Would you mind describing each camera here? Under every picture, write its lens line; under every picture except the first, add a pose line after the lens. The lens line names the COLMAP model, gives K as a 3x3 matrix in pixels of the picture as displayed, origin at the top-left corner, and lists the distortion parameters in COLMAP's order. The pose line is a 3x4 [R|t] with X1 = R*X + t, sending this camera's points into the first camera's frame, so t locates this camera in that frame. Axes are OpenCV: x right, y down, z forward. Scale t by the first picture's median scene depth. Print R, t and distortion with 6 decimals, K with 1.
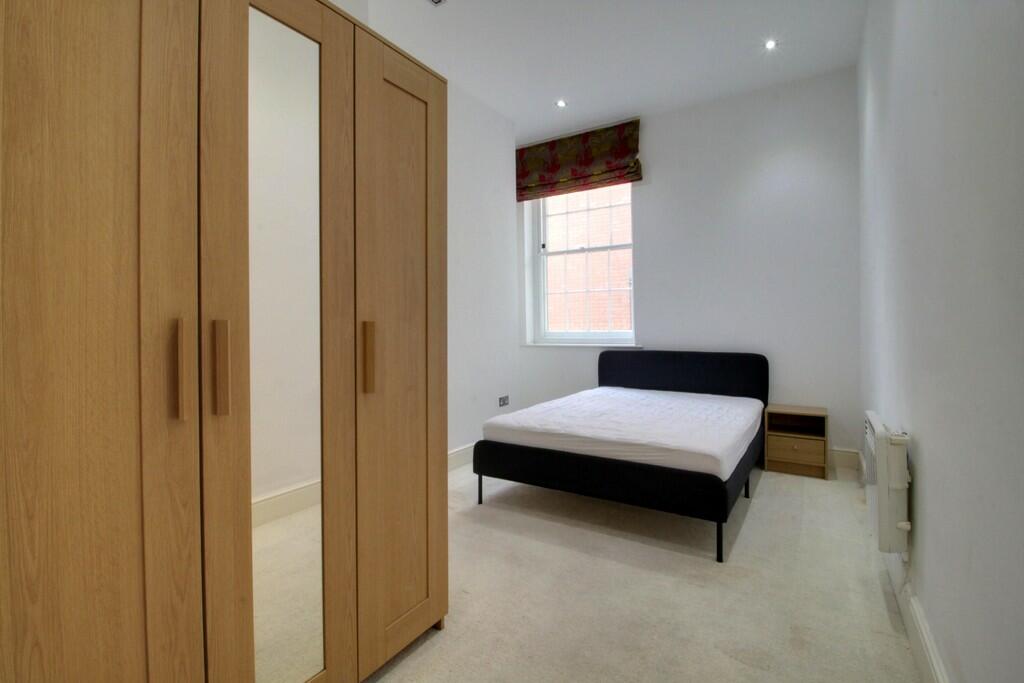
lens RADIAL K [[485.2, 0, 504.1], [0, 485.2, 342.9], [0, 0, 1]] dist [-0.011769, -0.007141]
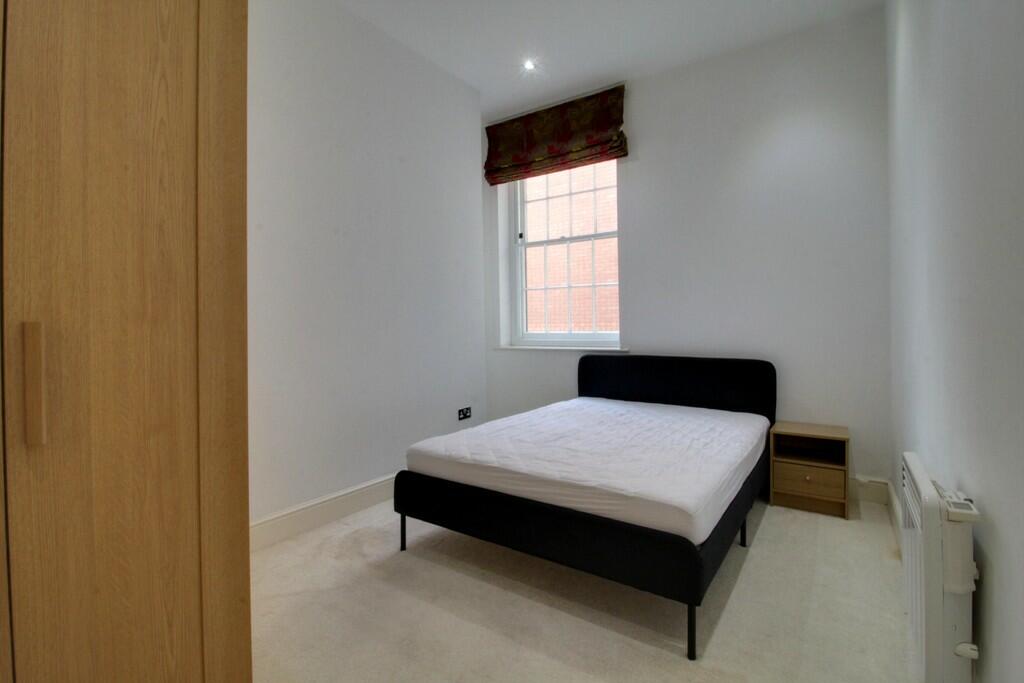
lens RADIAL K [[485.2, 0, 505.3], [0, 485.2, 341.0], [0, 0, 1]] dist [-0.011769, -0.007141]
pose [[0.999454, 0.000084, -0.033054, 0.126348], [-0.000200, 0.999994, -0.003518, -0.008242], [0.033053, 0.003523, 0.999447, 0.180299]]
